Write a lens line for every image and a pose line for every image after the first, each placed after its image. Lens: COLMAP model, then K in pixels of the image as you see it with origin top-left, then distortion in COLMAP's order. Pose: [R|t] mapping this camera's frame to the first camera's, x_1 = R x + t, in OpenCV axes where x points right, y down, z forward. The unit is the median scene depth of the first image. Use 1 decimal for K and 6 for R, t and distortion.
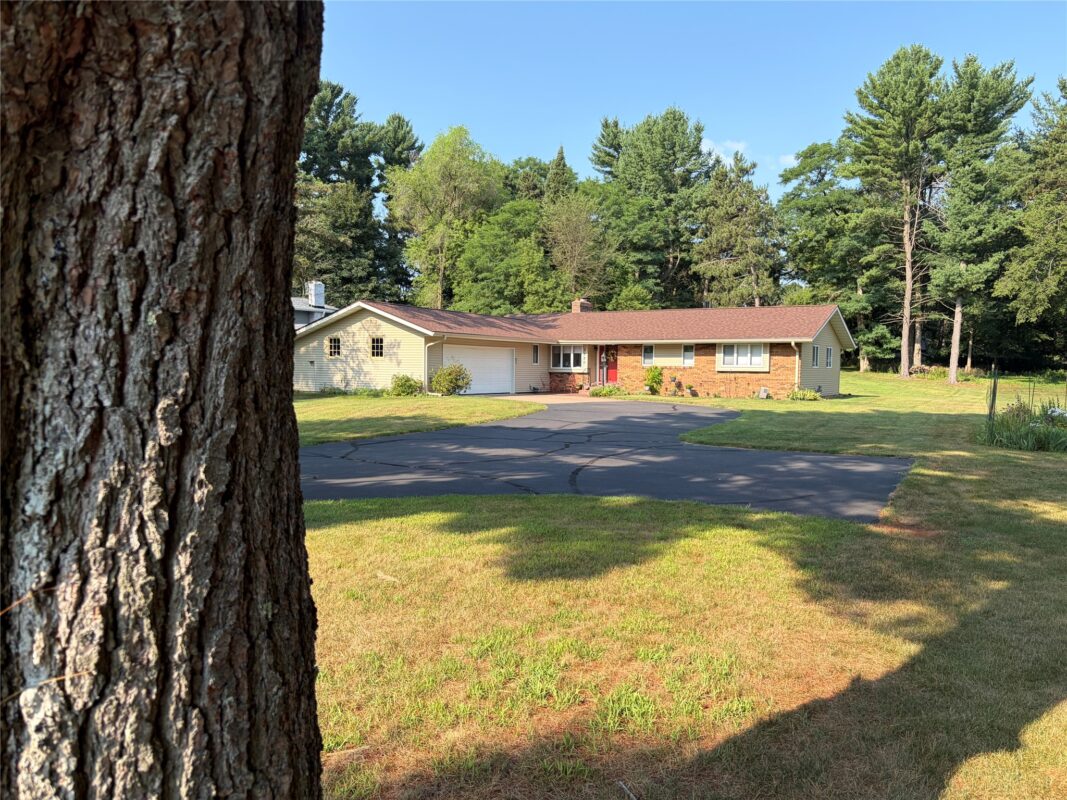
lens RADIAL K [[811.3, 0, 541.2], [0, 811.3, 405.2], [0, 0, 1]] dist [0.041465, -0.029618]
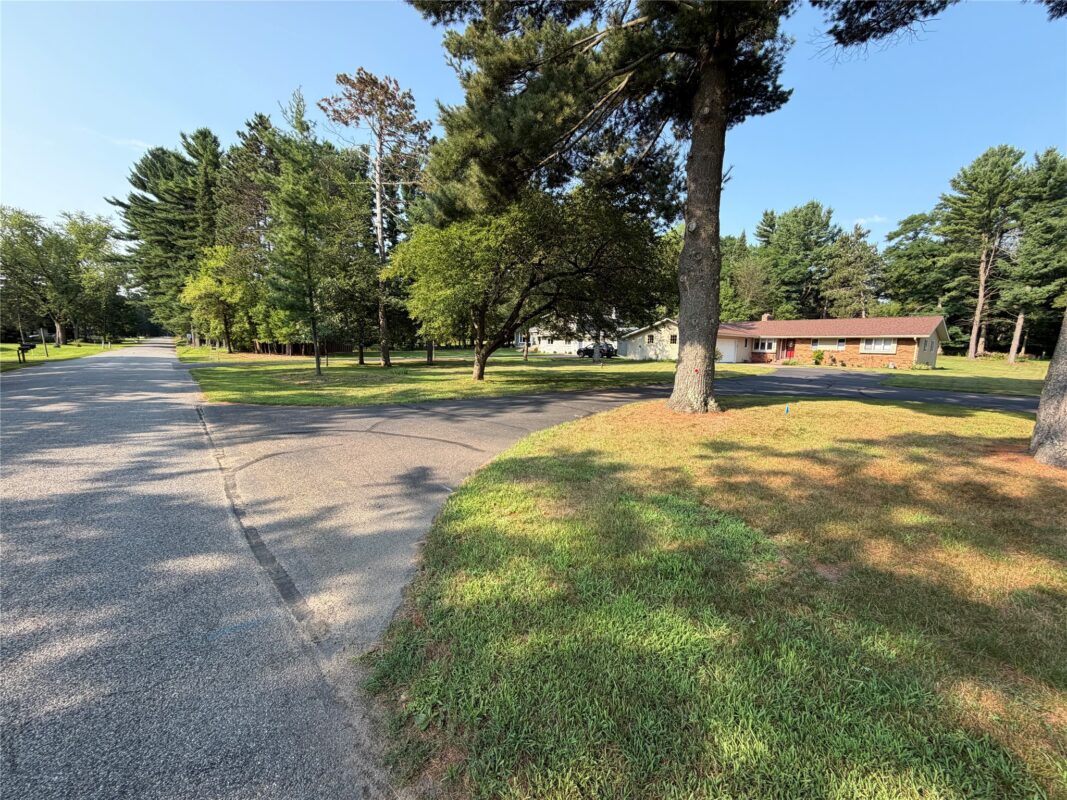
lens RADIAL K [[426.6, 0, 528.0], [0, 426.6, 399.4], [0, 0, 1]] dist [0.001912, 0.000100]
pose [[0.938435, 0.052065, -0.341509, -0.085863], [-0.027762, 0.996746, 0.075673, 0.006148], [0.344338, -0.061533, 0.936827, -0.100809]]
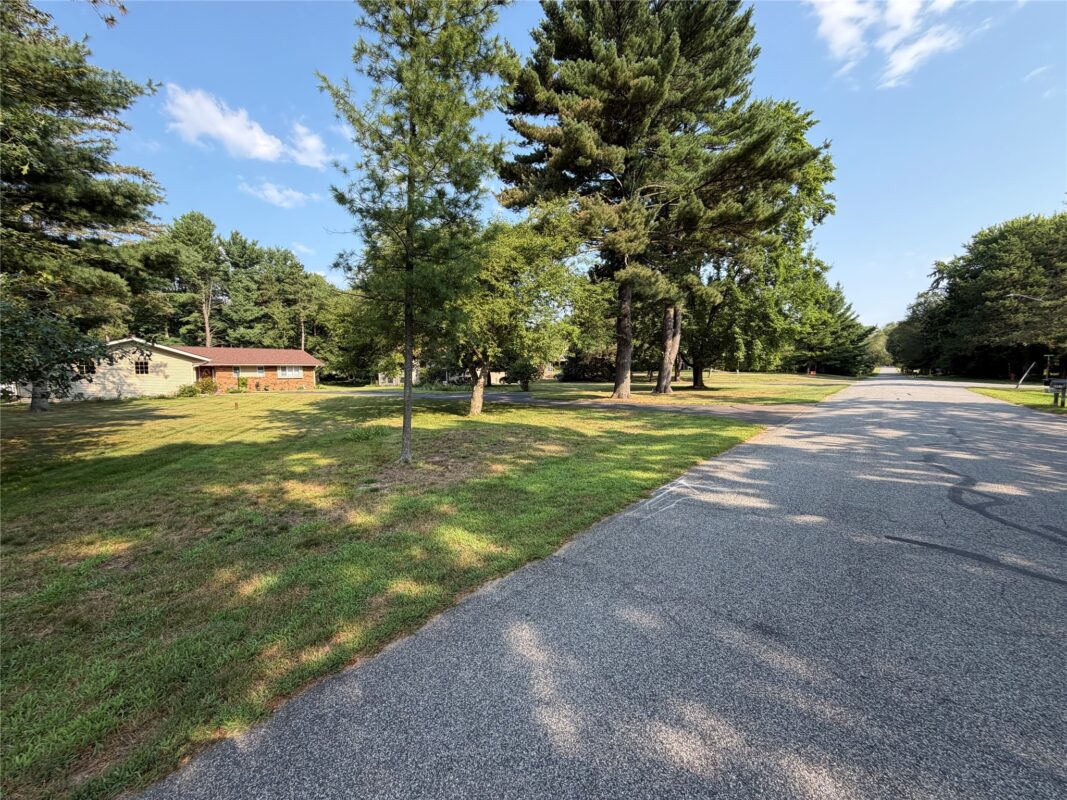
lens RADIAL K [[426.6, 0, 532.7], [0, 426.6, 401.9], [0, 0, 1]] dist [0.001912, 0.000100]
pose [[0.166837, -0.078934, 0.982820, -0.439660], [0.066579, 0.995417, 0.068644, -0.006649], [-0.983734, 0.053983, 0.171327, 0.071327]]
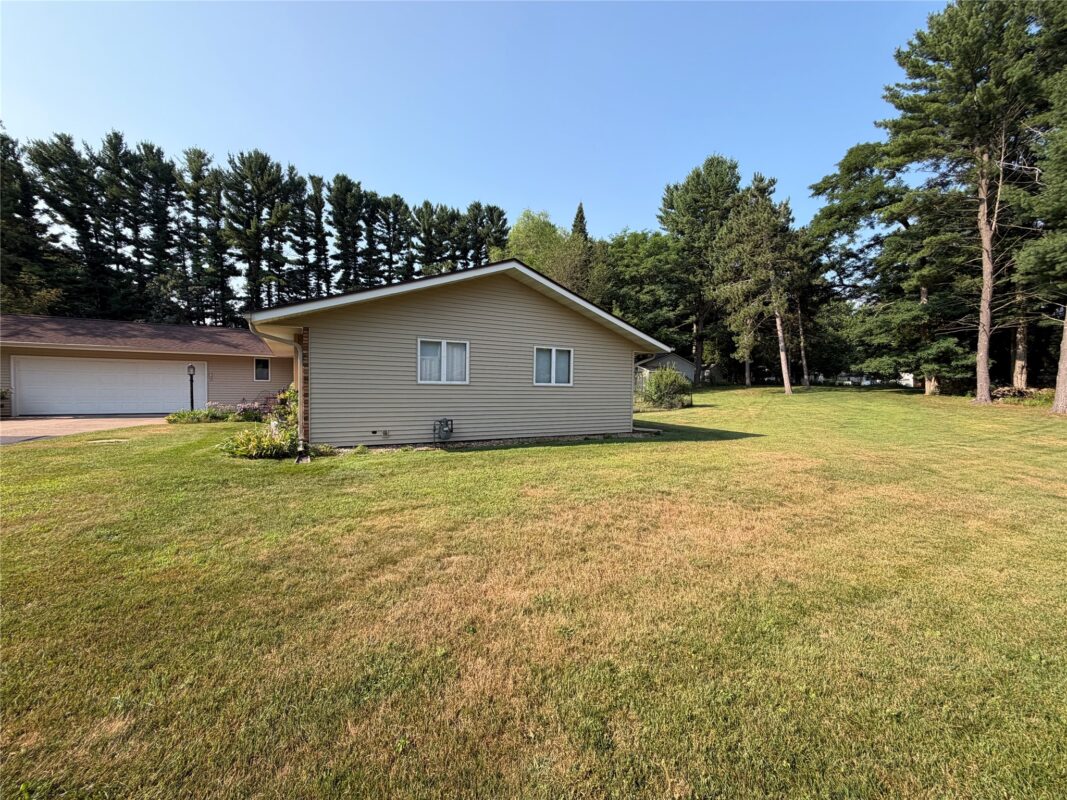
lens RADIAL K [[426.6, 0, 529.6], [0, 426.6, 399.1], [0, 0, 1]] dist [0.001912, 0.000100]
pose [[0.861318, 0.015366, -0.507833, 0.287561], [-0.028122, 0.999452, -0.017456, -0.018532], [0.507287, 0.029316, 0.861279, 0.443817]]
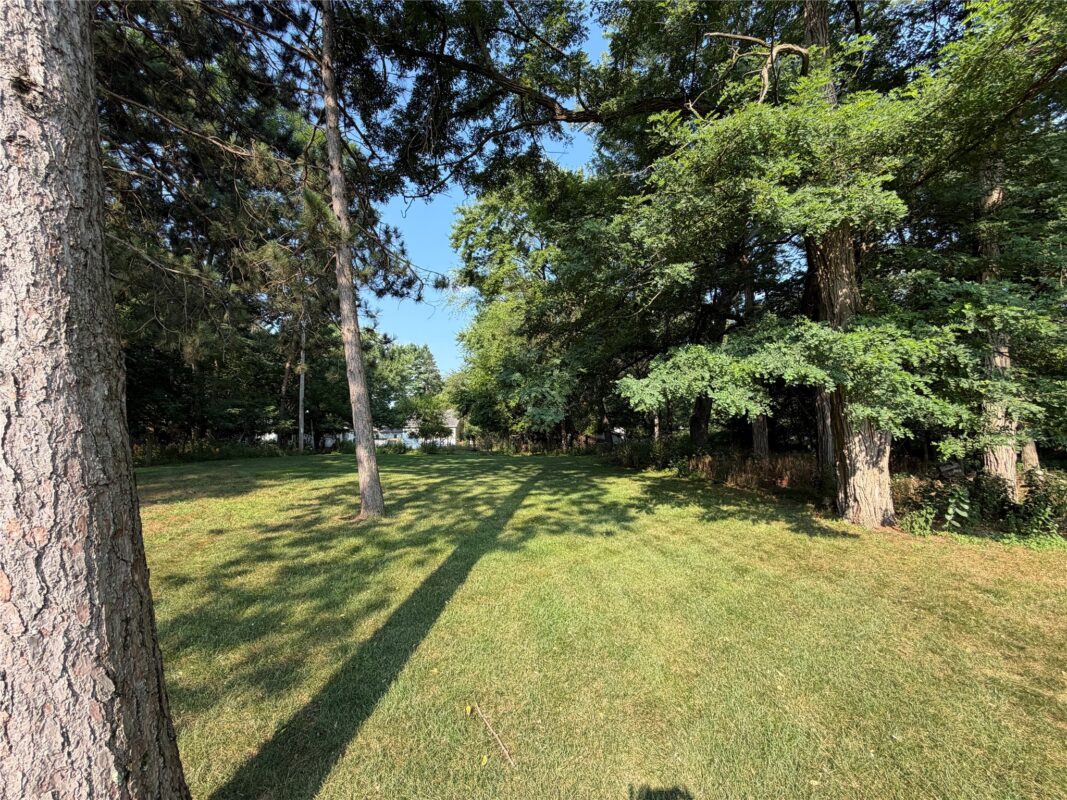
lens RADIAL K [[426.6, 0, 531.3], [0, 426.6, 396.4], [0, 0, 1]] dist [0.001912, 0.000100]
pose [[0.882749, 0.031929, 0.468758, 0.303176], [0.041480, 0.988497, -0.145443, -0.065266], [-0.468010, 0.147834, 0.871270, 1.040318]]
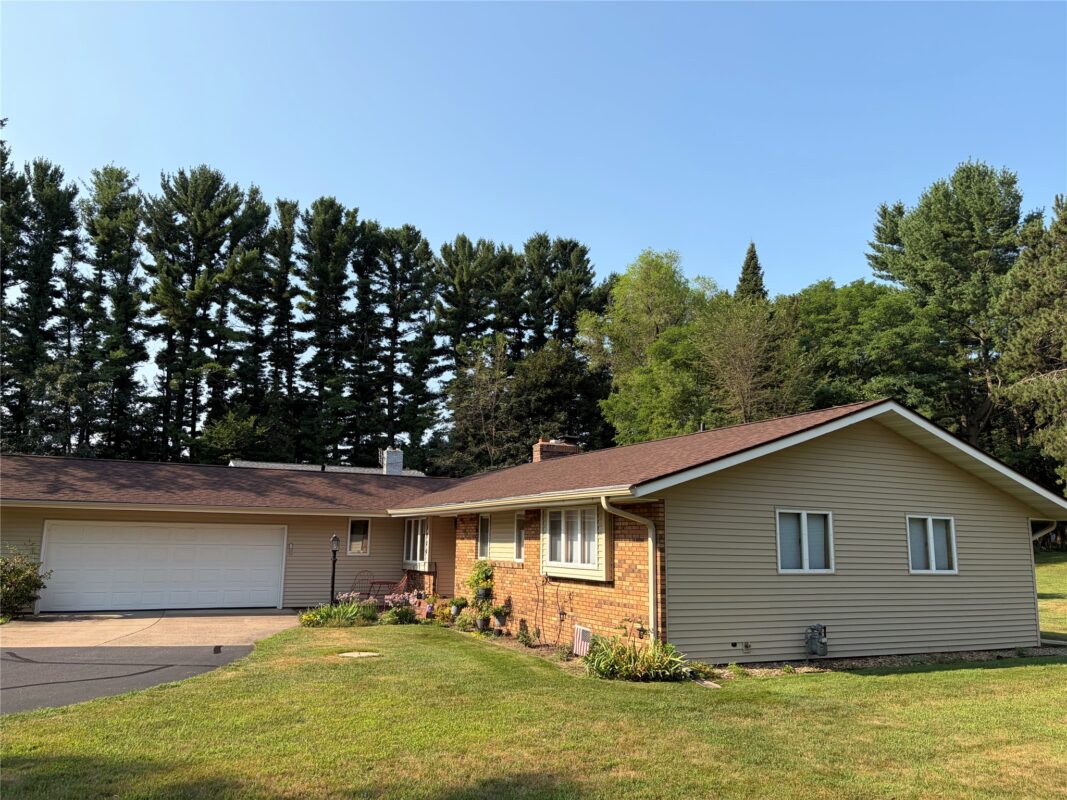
lens RADIAL K [[811.3, 0, 532.3], [0, 811.3, 404.8], [0, 0, 1]] dist [0.041465, -0.029618]
pose [[0.836354, -0.092291, -0.540365, 0.242101], [-0.030764, 0.976271, -0.214356, -0.020936], [0.547326, 0.195901, 0.813669, 0.348961]]
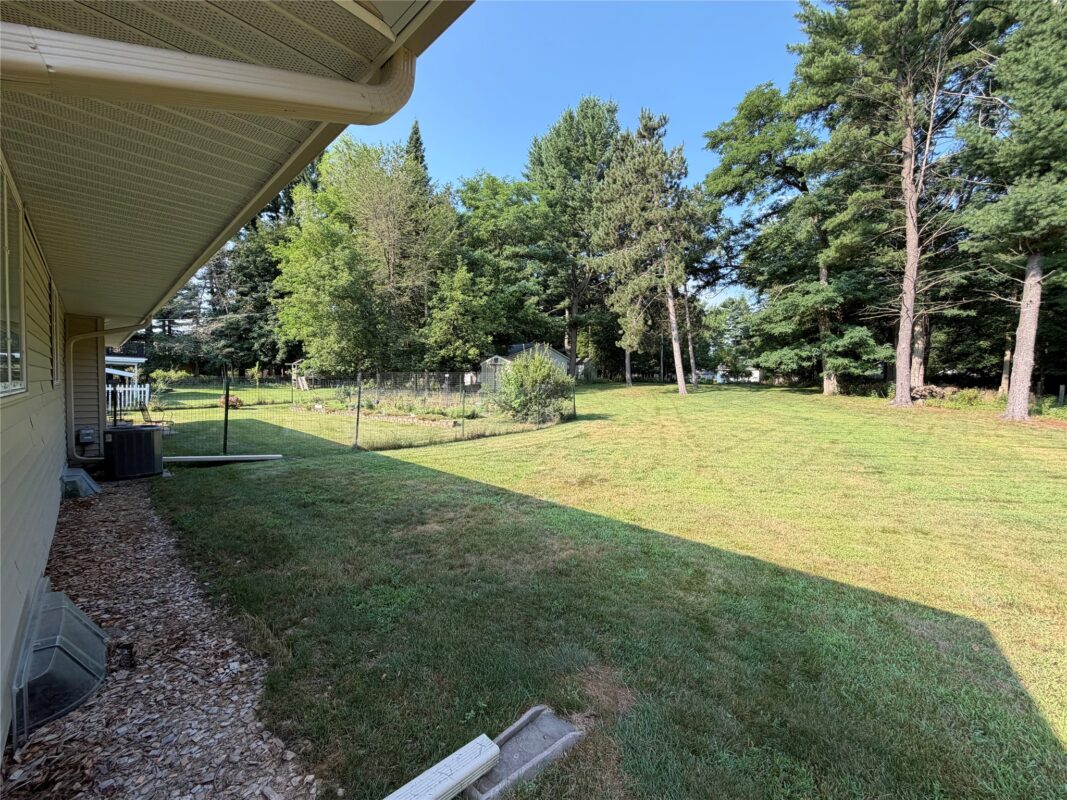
lens RADIAL K [[426.6, 0, 529.3], [0, 426.6, 398.9], [0, 0, 1]] dist [0.001912, 0.000100]
pose [[0.971959, 0.010655, -0.234910, 0.247169], [-0.015150, 0.999735, -0.017341, -0.029332], [0.234663, 0.020413, 0.971863, 0.624334]]
